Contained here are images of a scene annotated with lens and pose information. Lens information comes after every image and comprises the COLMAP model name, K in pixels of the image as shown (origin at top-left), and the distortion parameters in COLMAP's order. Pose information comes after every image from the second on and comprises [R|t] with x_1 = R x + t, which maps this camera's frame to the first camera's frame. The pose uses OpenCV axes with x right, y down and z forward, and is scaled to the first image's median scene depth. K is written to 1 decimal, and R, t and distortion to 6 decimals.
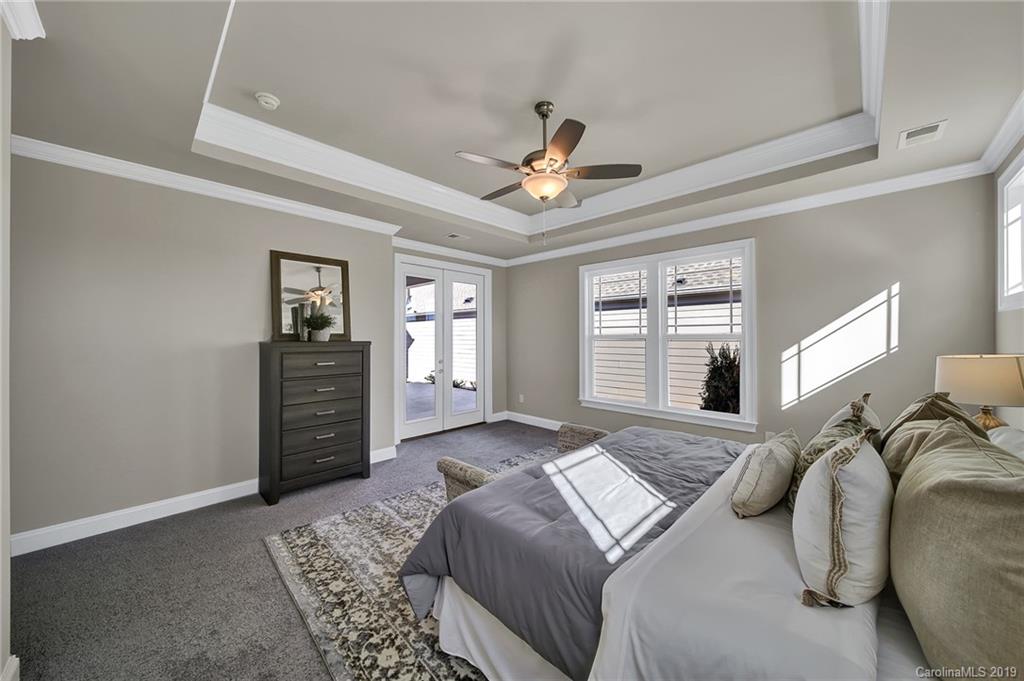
lens RADIAL K [[363.8, 0, 508.9], [0, 363.8, 336.6], [0, 0, 1]] dist [0.000777, 0.000124]
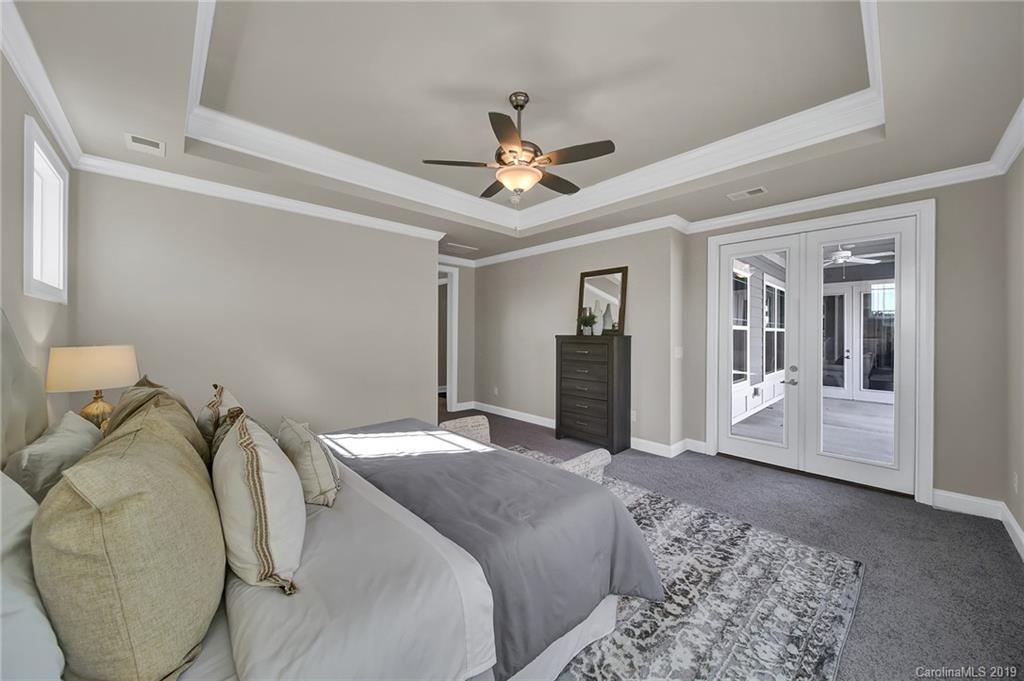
lens RADIAL K [[363.8, 0, 509.6], [0, 363.8, 333.1], [0, 0, 1]] dist [0.000777, 0.000124]
pose [[-0.039671, 0.001499, -0.999212, 0.791179], [-0.003857, 0.999991, 0.001653, 0.003711], [0.999205, 0.003919, -0.039665, 0.740834]]
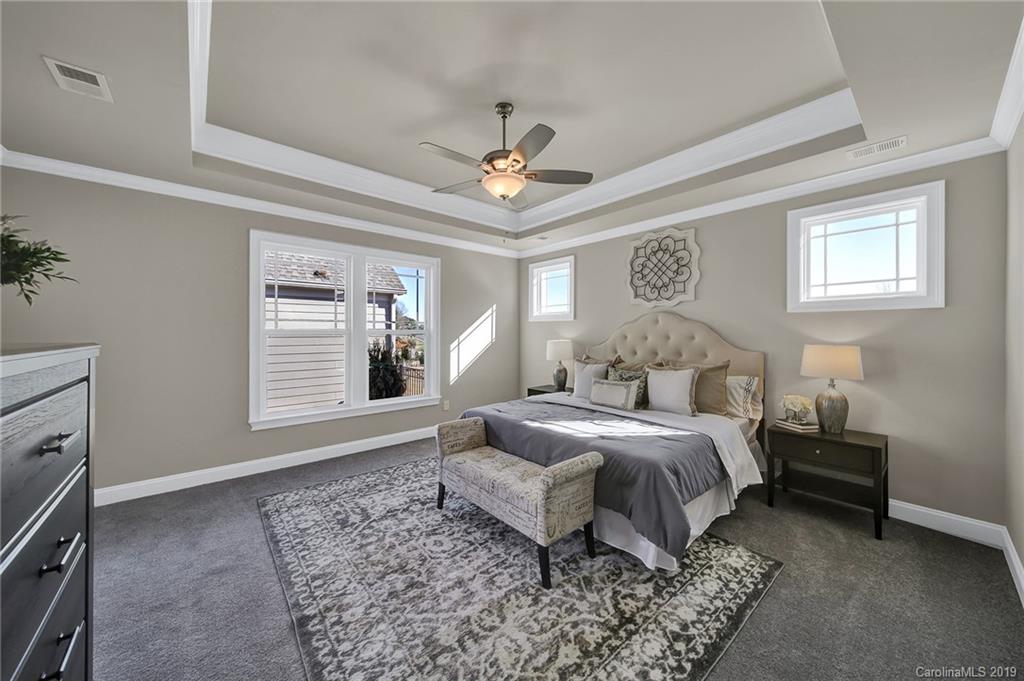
lens RADIAL K [[363.8, 0, 517.1], [0, 363.8, 337.6], [0, 0, 1]] dist [0.000777, 0.000124]
pose [[0.061463, -0.006463, 0.998088, -0.669952], [-0.004595, 0.999967, 0.006759, 0.006568], [-0.998099, -0.005001, 0.061431, 0.656853]]
